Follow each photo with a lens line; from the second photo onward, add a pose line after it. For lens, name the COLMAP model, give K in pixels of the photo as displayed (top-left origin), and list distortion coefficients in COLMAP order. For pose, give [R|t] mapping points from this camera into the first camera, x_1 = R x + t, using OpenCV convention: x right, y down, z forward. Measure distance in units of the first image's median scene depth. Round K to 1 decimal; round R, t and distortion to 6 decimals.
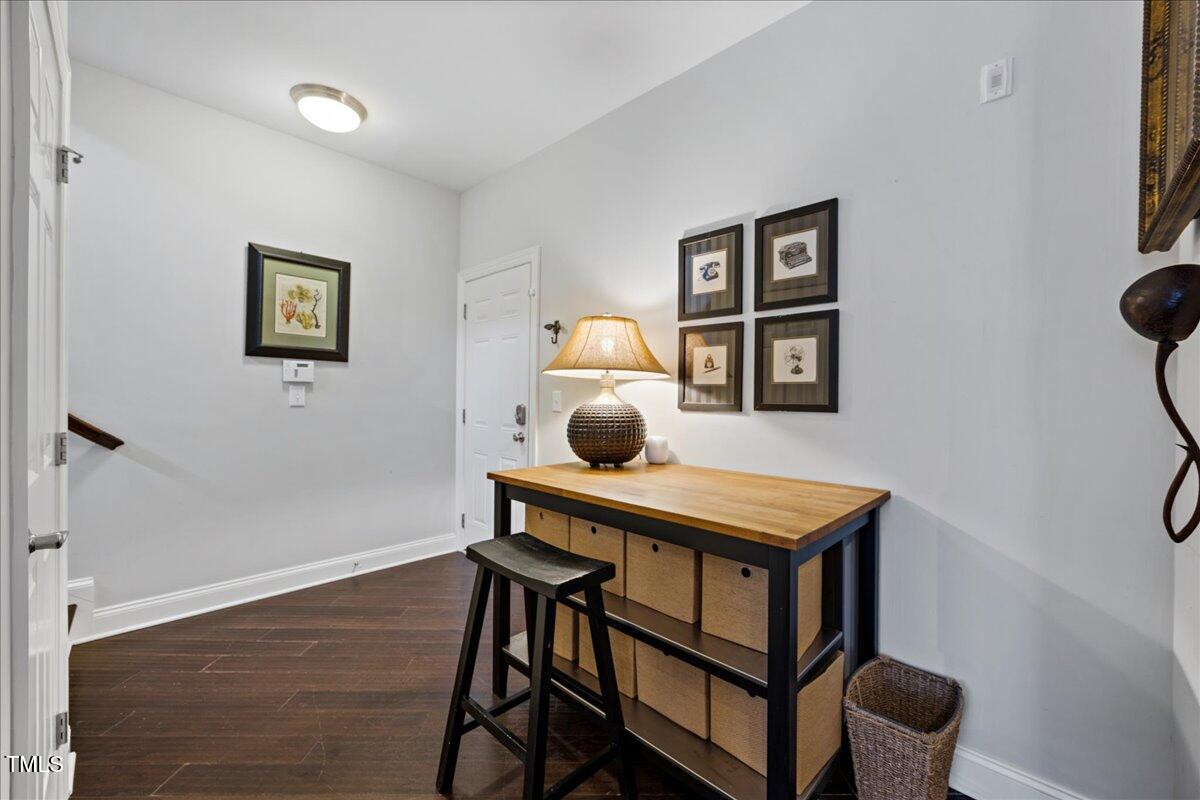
lens RADIAL K [[471.6, 0, 600.6], [0, 471.6, 399.2], [0, 0, 1]] dist [-0.004127, 0.000191]
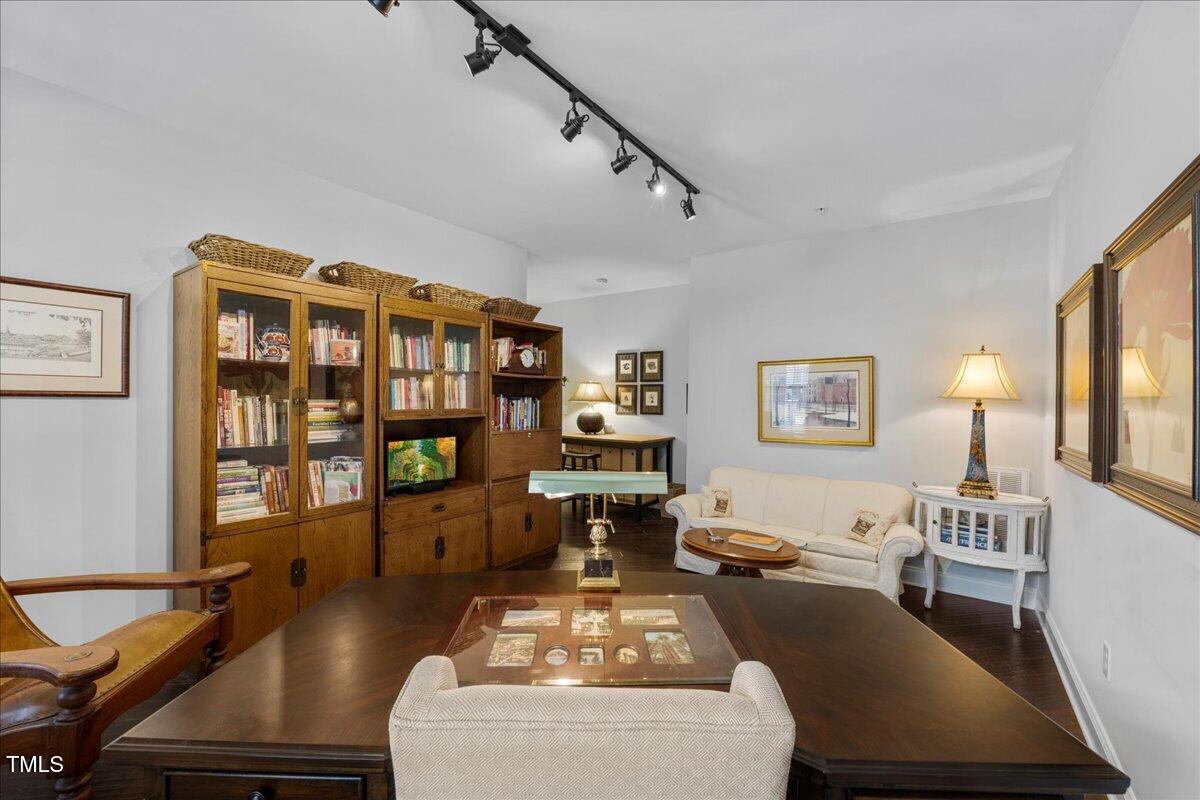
lens RADIAL K [[471.6, 0, 600.9], [0, 471.6, 400.9], [0, 0, 1]] dist [-0.004127, 0.000191]
pose [[0.989791, -0.001223, 0.142520, -0.350721], [0.001415, 0.999998, -0.001251, -0.057565], [-0.142518, 0.001440, 0.989791, -1.927678]]
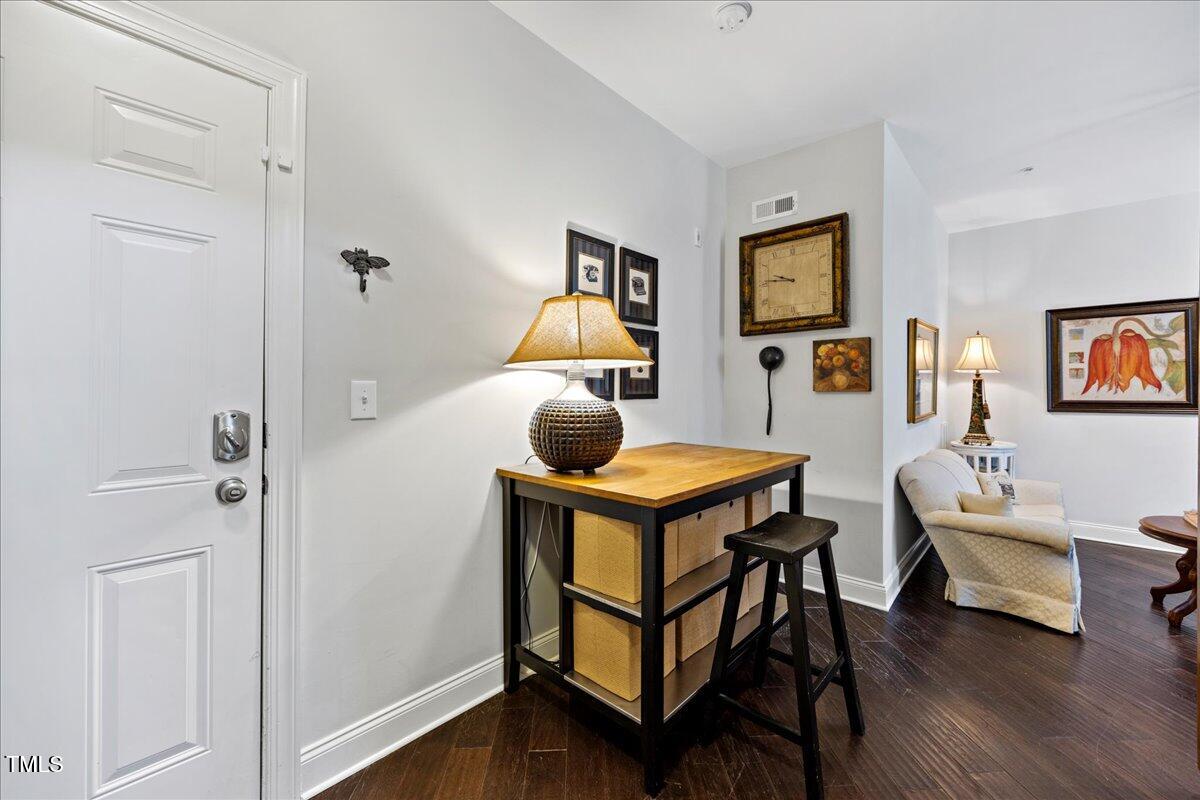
lens RADIAL K [[471.6, 0, 601.5], [0, 471.6, 390.9], [0, 0, 1]] dist [-0.004127, 0.000191]
pose [[-0.015445, -0.014793, 0.999771, -0.891503], [0.003931, 0.999882, 0.014855, -0.017610], [-0.999873, 0.004160, -0.015385, 1.032573]]
